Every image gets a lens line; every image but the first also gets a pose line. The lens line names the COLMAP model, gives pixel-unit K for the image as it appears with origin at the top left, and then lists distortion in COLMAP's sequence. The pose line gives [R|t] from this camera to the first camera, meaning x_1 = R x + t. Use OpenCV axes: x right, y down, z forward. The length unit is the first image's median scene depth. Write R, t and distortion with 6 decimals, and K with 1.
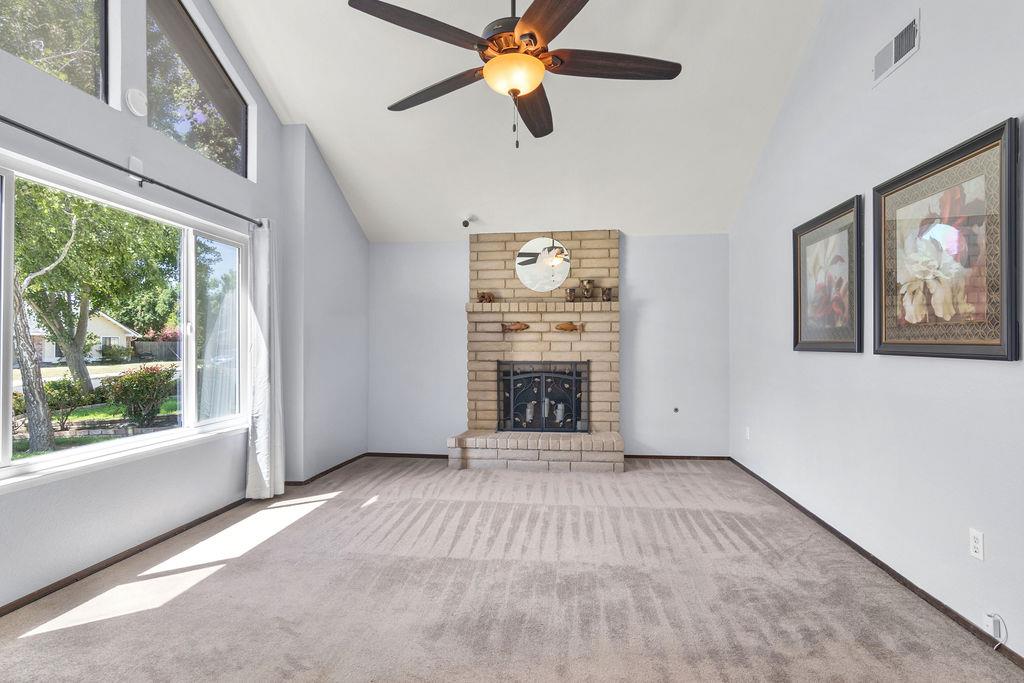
lens RADIAL K [[522.9, 0, 507.2], [0, 522.9, 344.0], [0, 0, 1]] dist [0.000177, -0.000137]
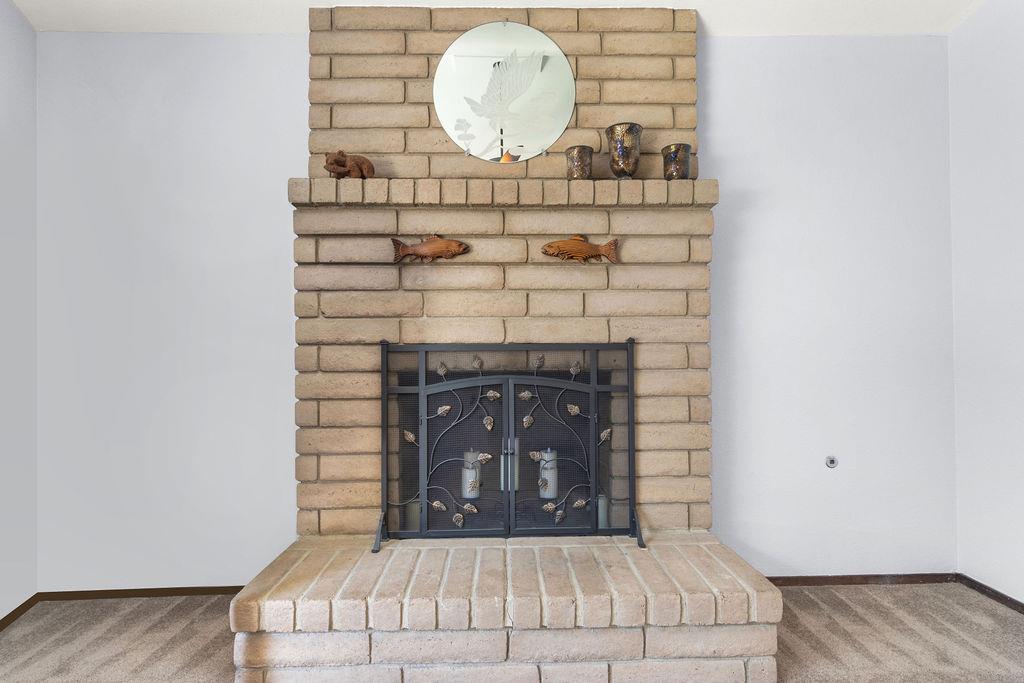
lens RADIAL K [[522.9, 0, 510.1], [0, 522.9, 343.0], [0, 0, 1]] dist [0.000177, -0.000137]
pose [[0.989652, -0.002365, 0.143466, 0.016988], [0.003760, 0.999948, -0.009455, 0.036065], [-0.143436, 0.009896, 0.989610, 0.634185]]
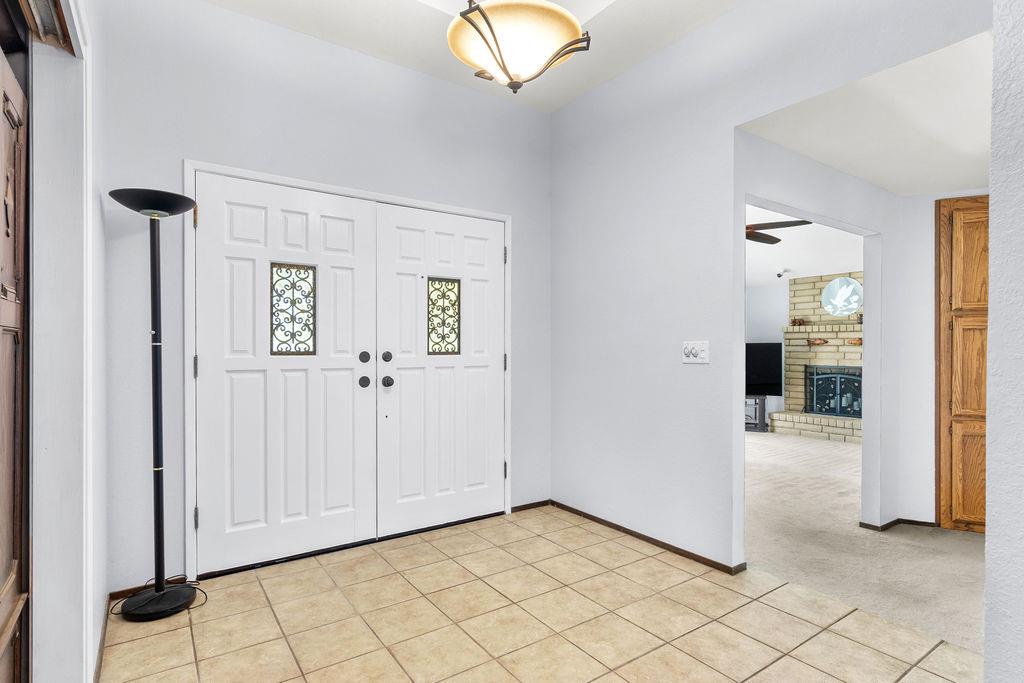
lens RADIAL K [[522.9, 0, 510.6], [0, 522.9, 351.2], [0, 0, 1]] dist [0.000177, -0.000137]
pose [[0.664420, 0.005474, -0.747339, 0.532161], [0.002408, 0.999952, 0.009465, -0.022957], [0.747355, -0.008089, 0.664375, -0.596634]]
